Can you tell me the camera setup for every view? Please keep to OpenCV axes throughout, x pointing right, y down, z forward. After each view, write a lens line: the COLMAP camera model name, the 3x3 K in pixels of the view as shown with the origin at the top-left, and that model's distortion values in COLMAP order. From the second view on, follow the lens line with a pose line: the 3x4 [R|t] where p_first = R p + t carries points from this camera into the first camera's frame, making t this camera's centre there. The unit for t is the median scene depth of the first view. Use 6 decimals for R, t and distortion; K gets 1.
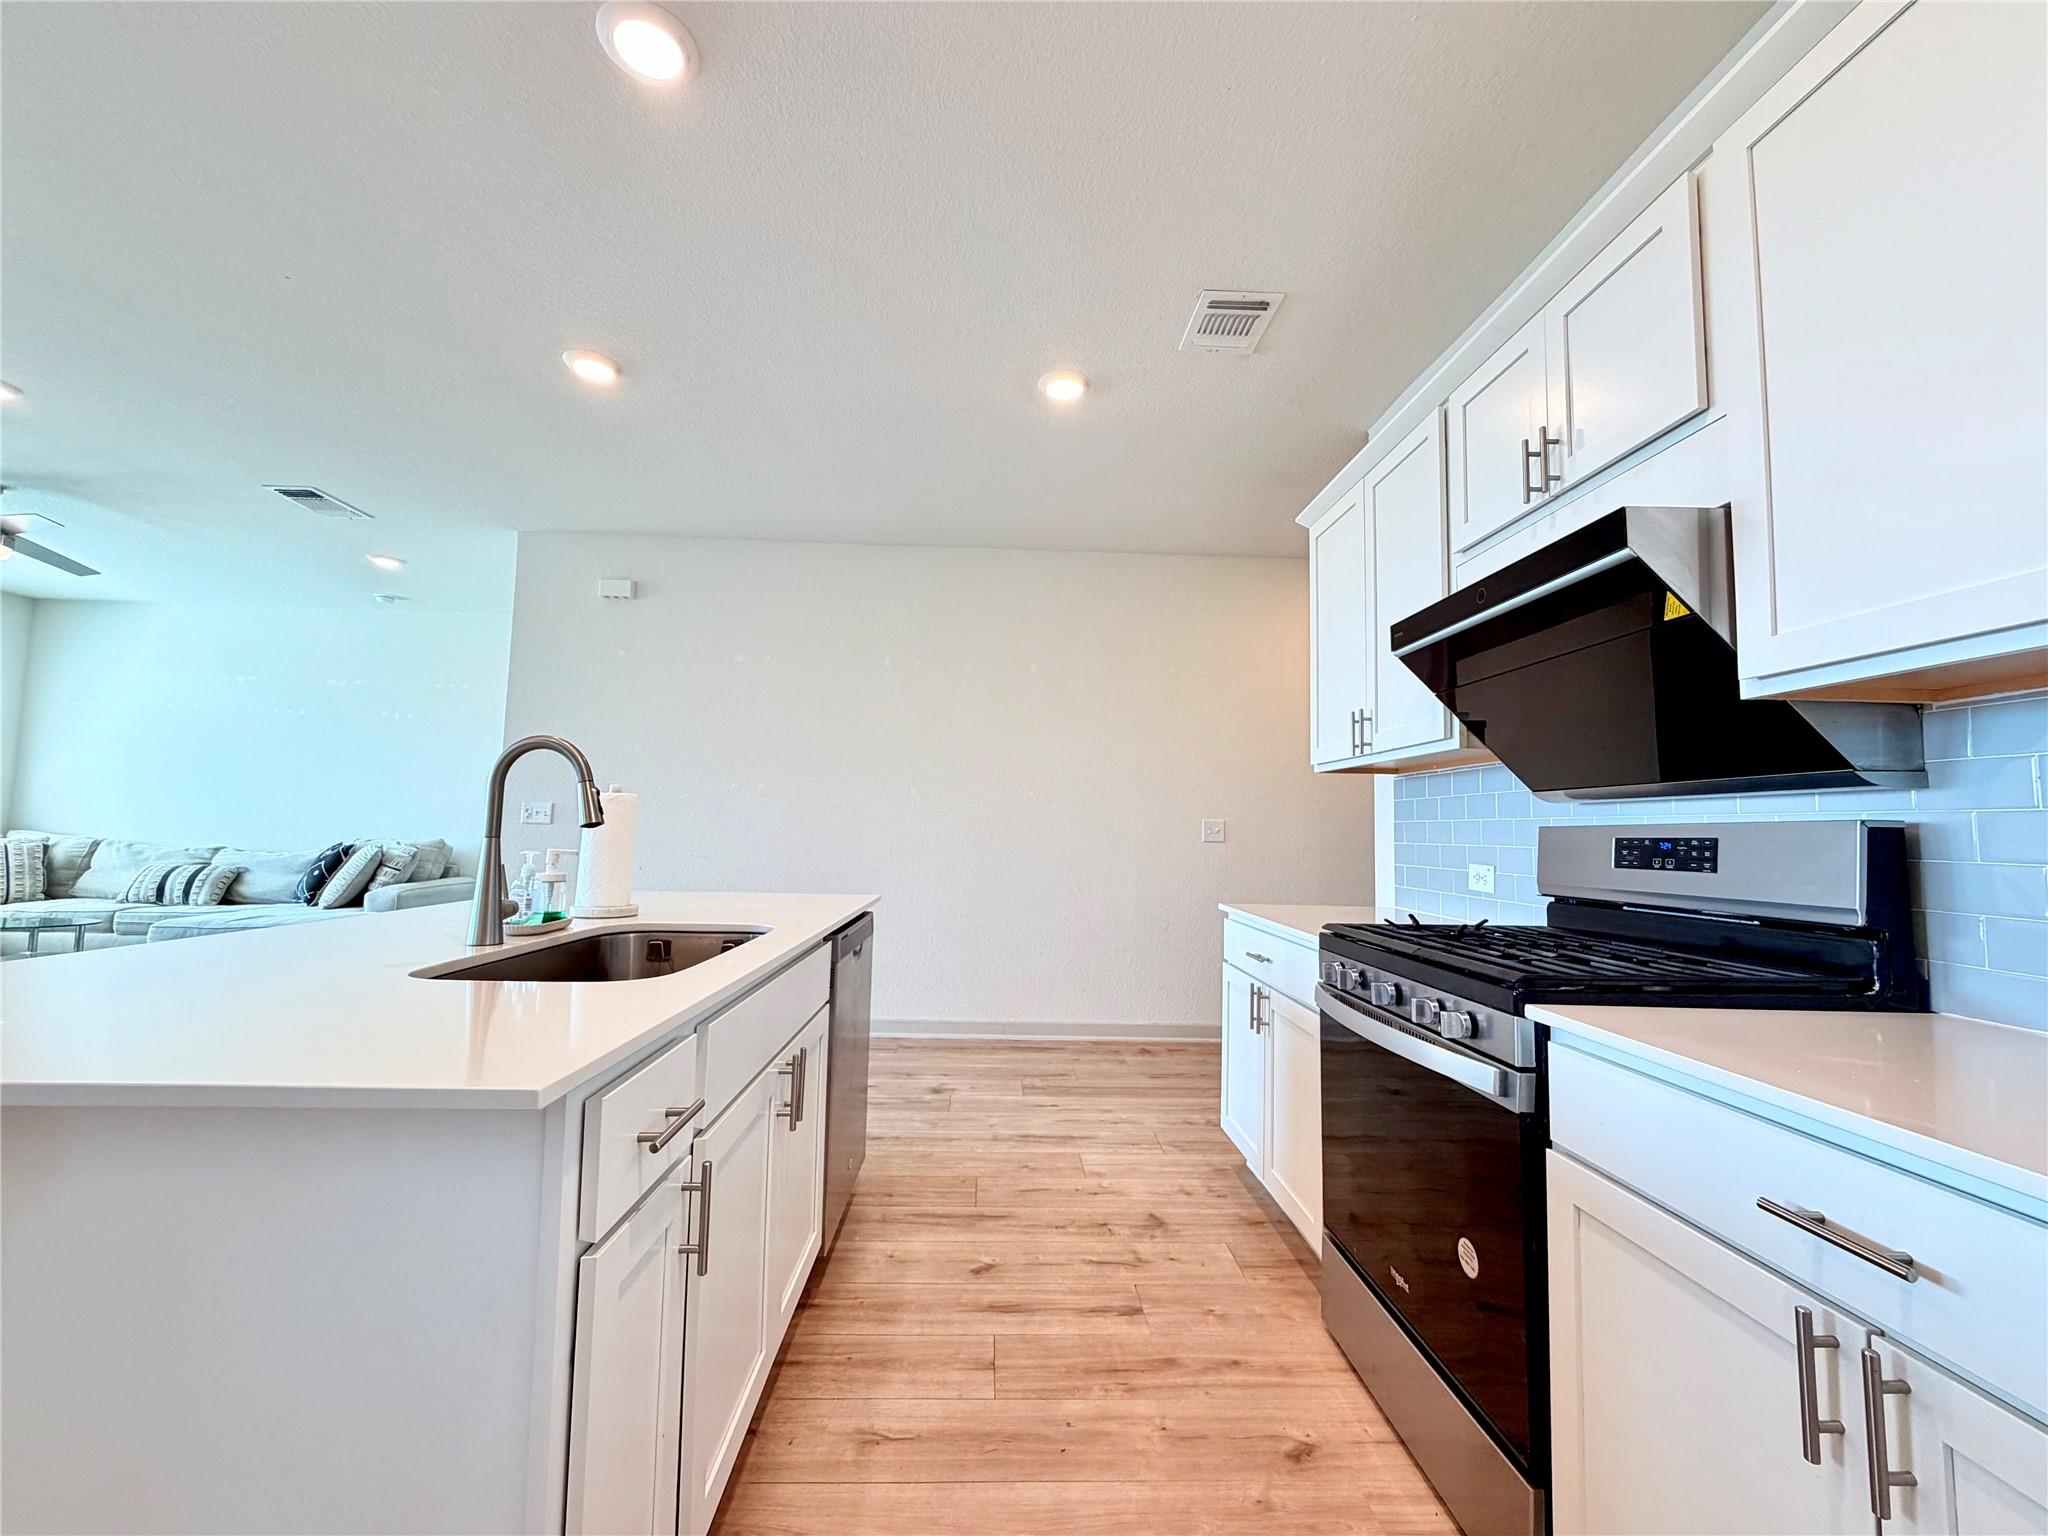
lens RADIAL K [[817.2, 0, 1019.9], [0, 817.2, 768.4], [0, 0, 1]] dist [-0.000374, 0.000274]
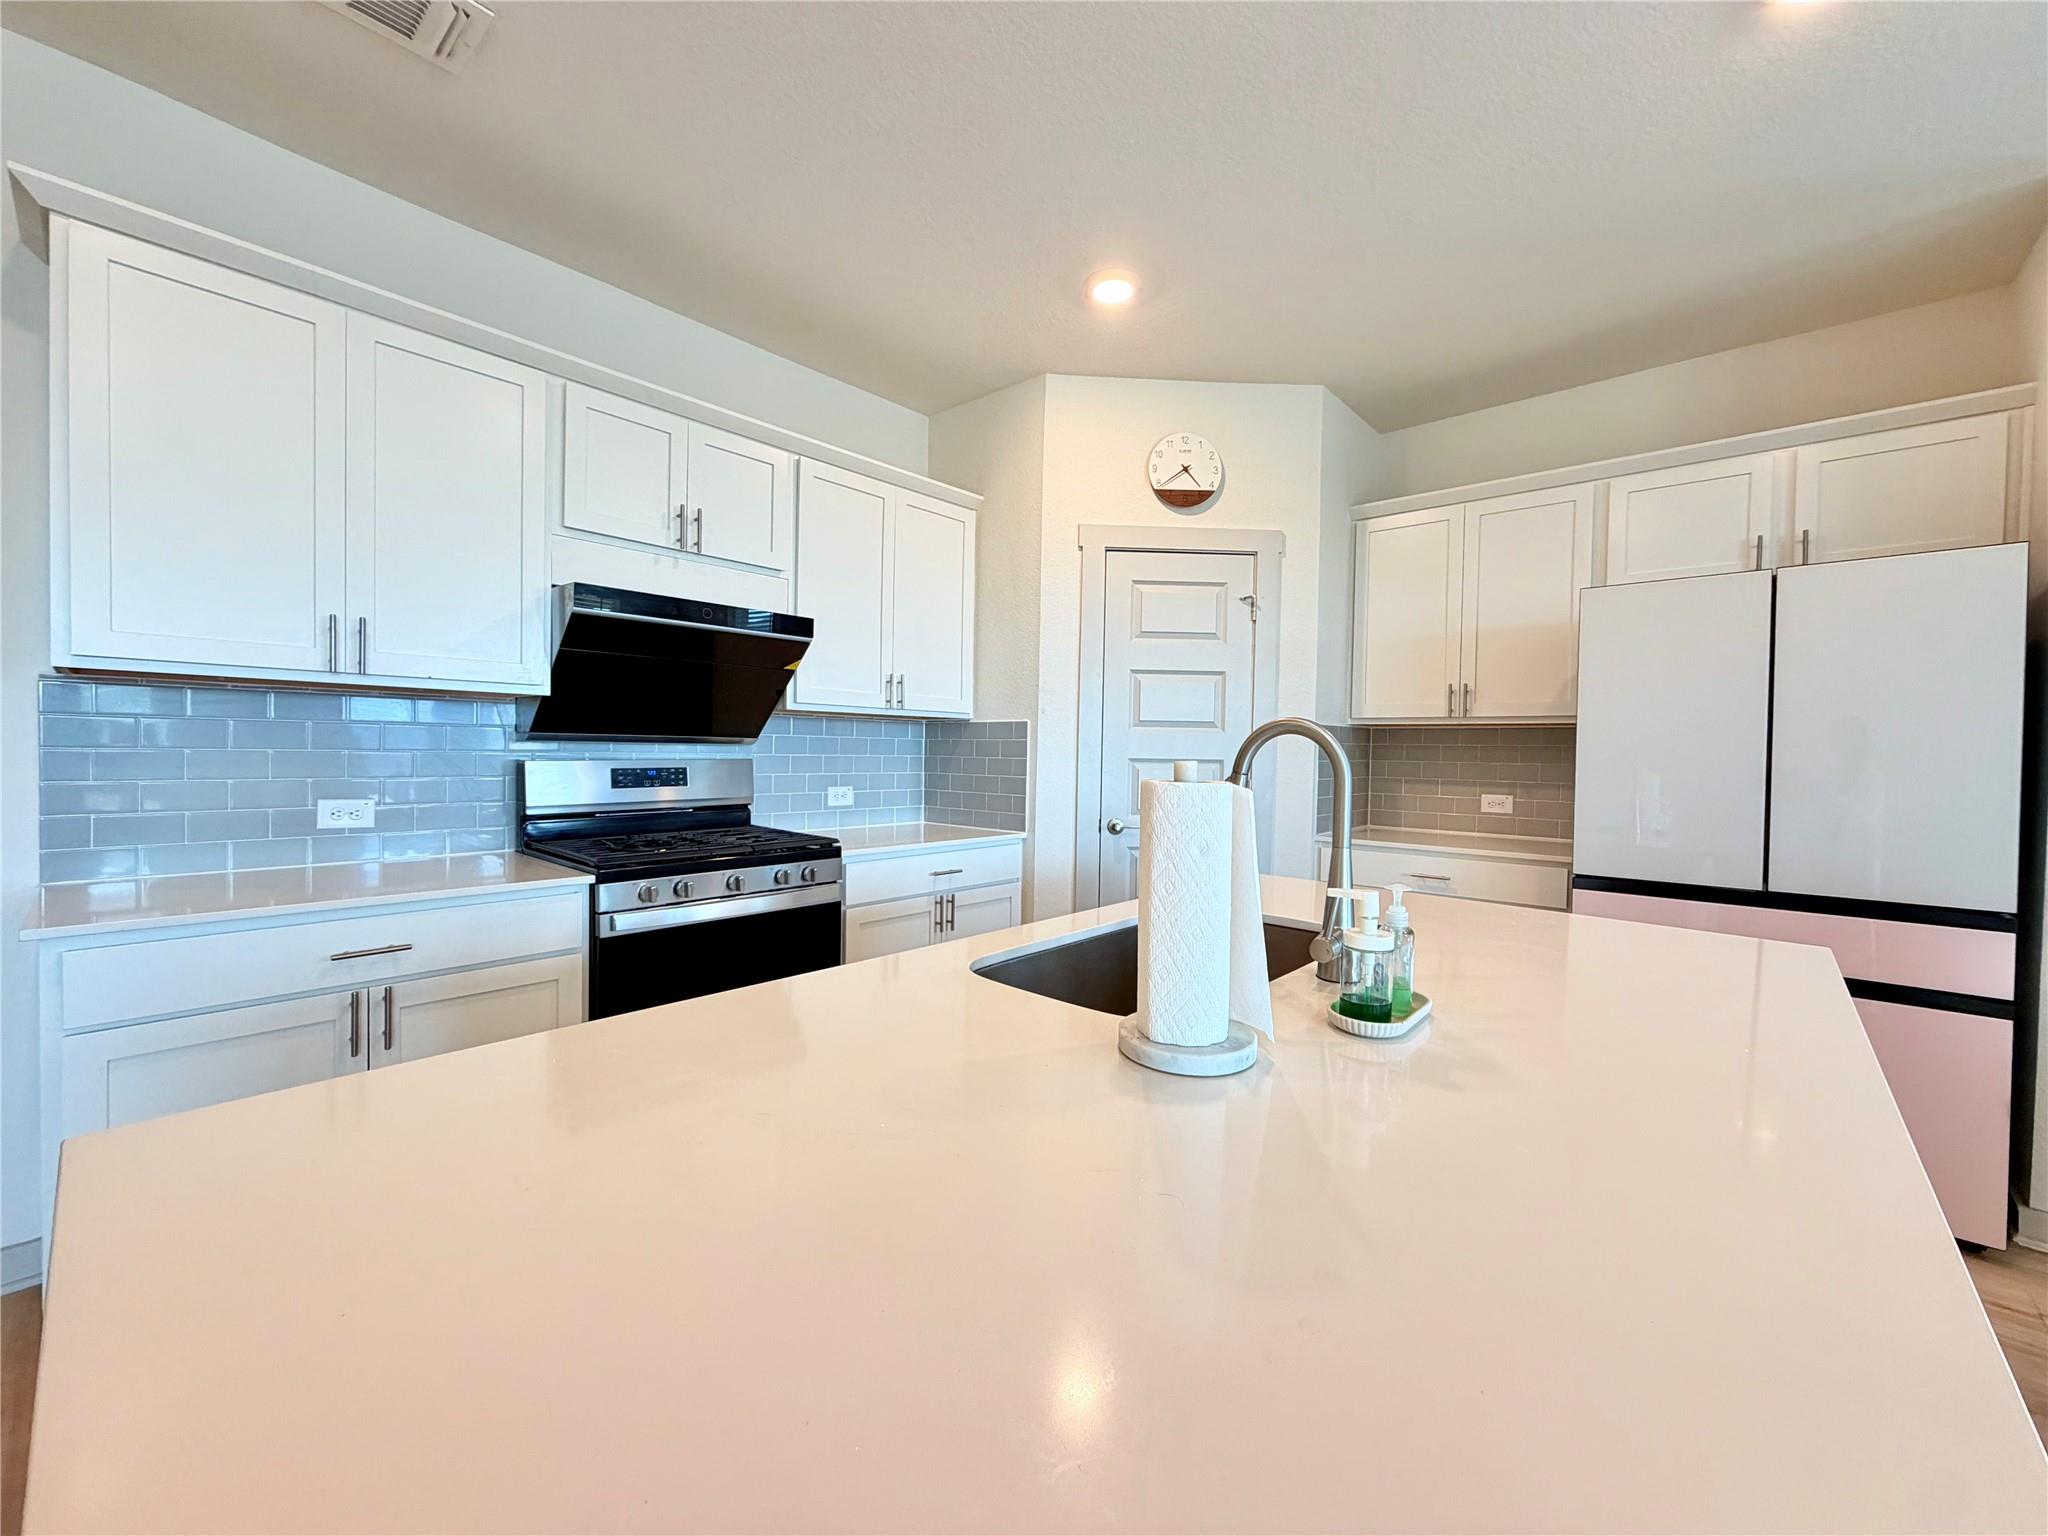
lens RADIAL K [[817.2, 0, 1019.9], [0, 817.2, 768.4], [0, 0, 1]] dist [-0.000374, 0.000274]
pose [[-0.721826, -0.052986, 0.690043, -0.768745], [-0.086286, 0.996175, -0.013768, 0.037175], [-0.686674, -0.069480, -0.723638, 1.428433]]
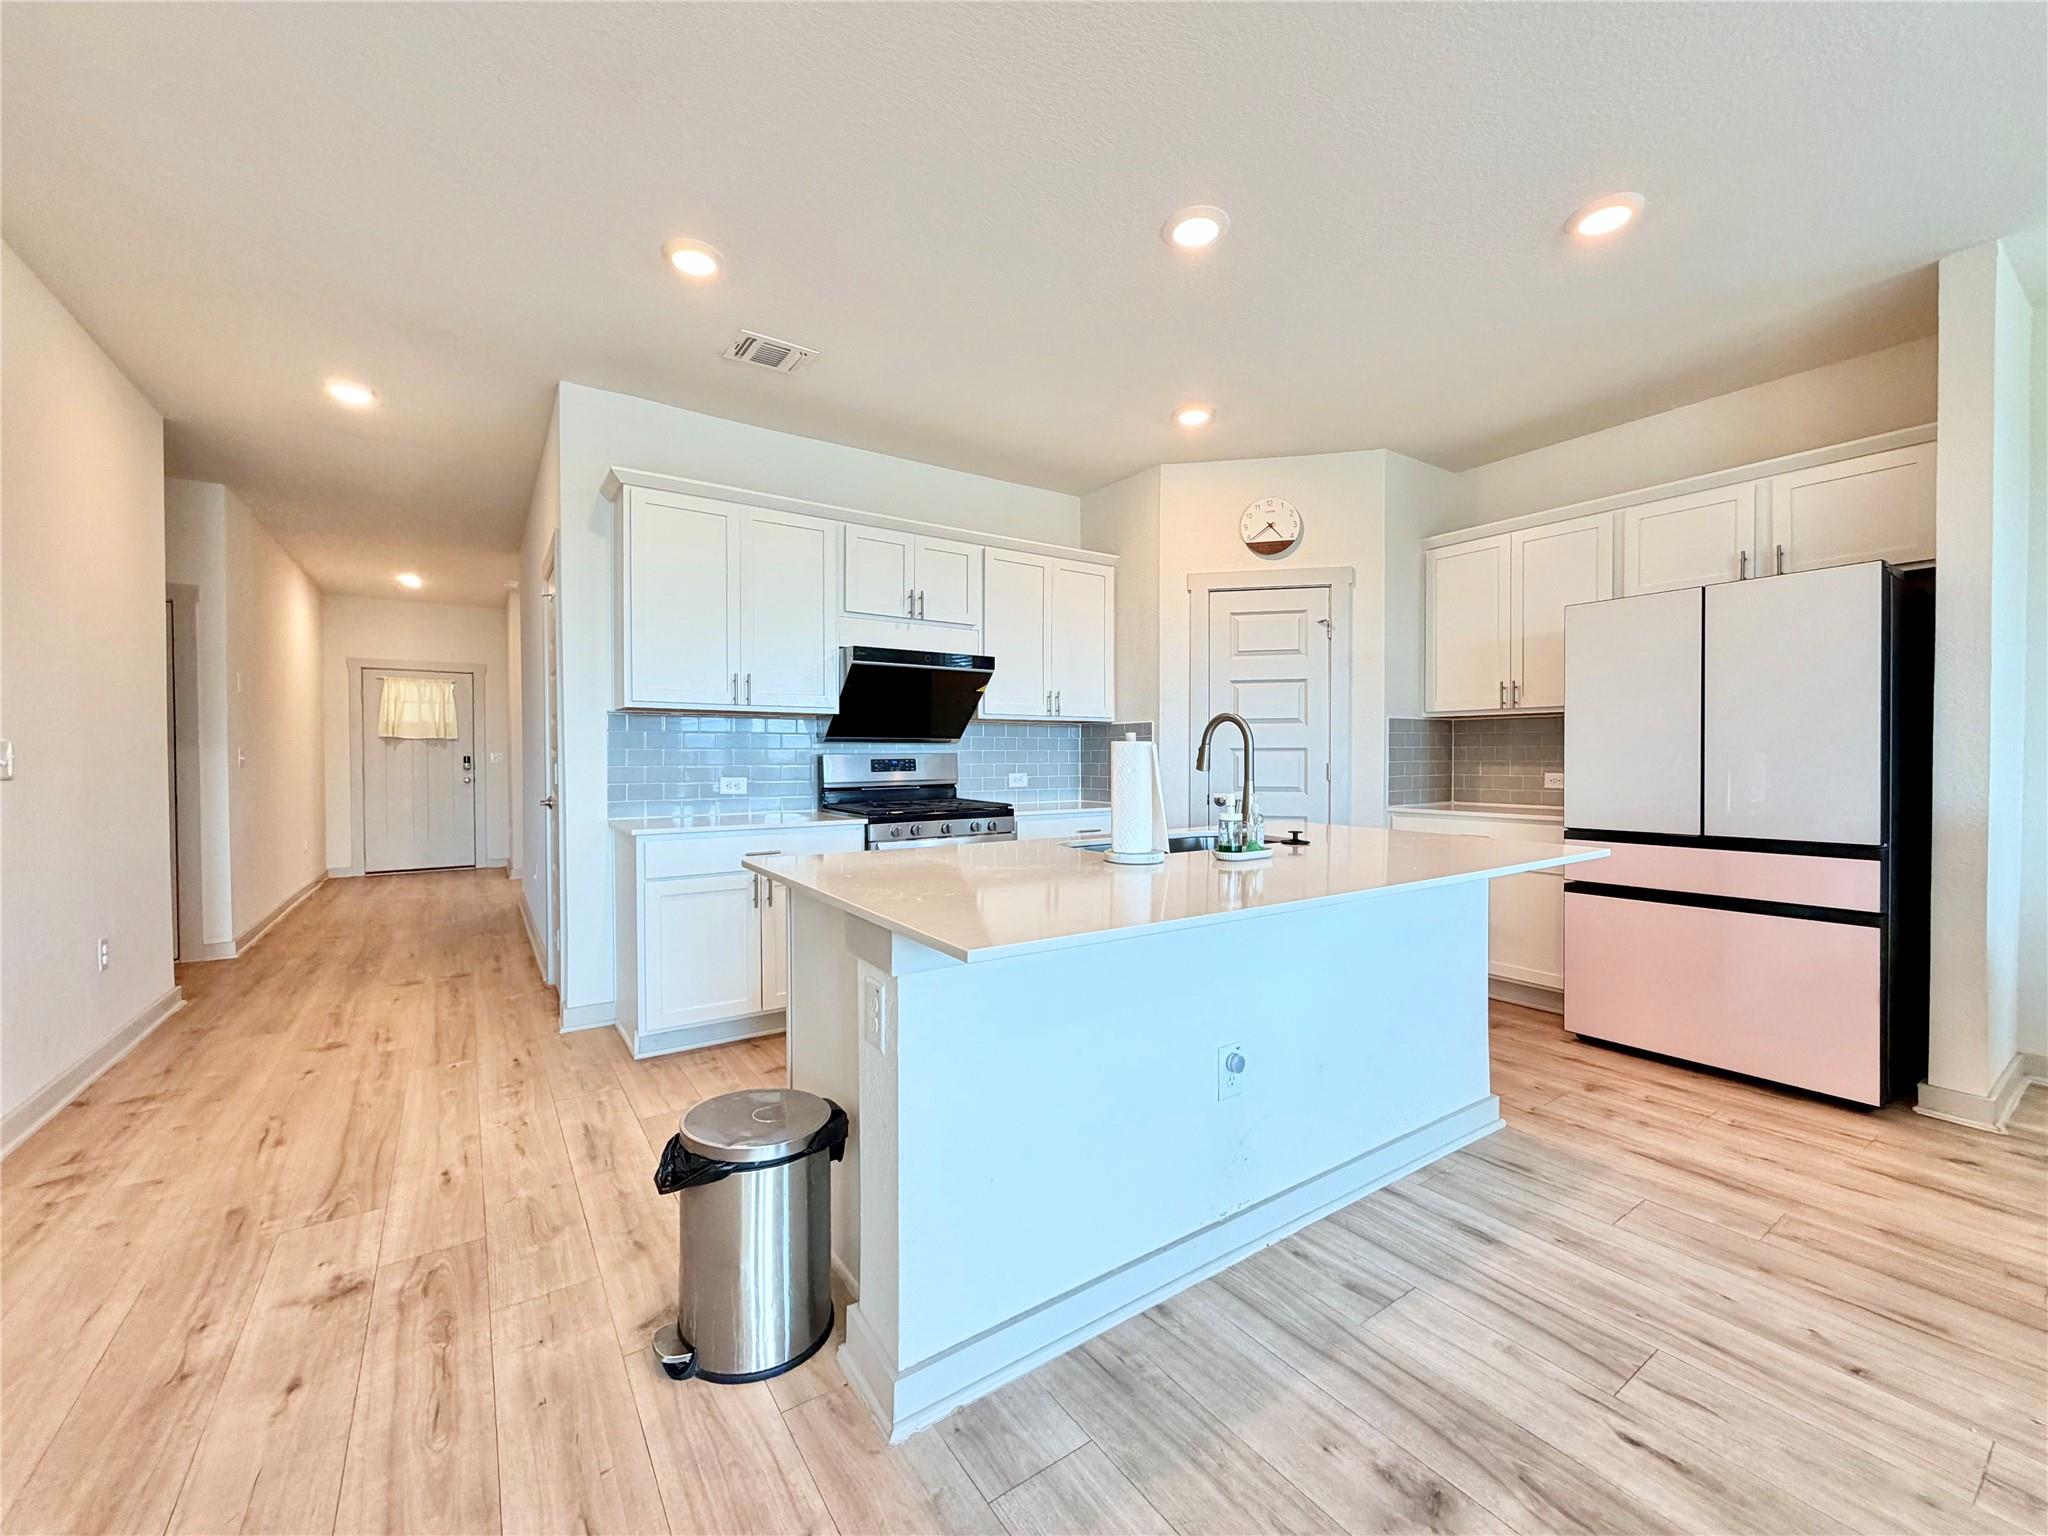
lens RADIAL K [[817.2, 0, 1019.9], [0, 817.2, 768.4], [0, 0, 1]] dist [-0.000374, 0.000274]
pose [[-0.532012, -0.036955, 0.845930, -1.350539], [-0.074469, 0.997218, -0.003270, 0.079266], [-0.843456, -0.064735, -0.533284, 1.718869]]
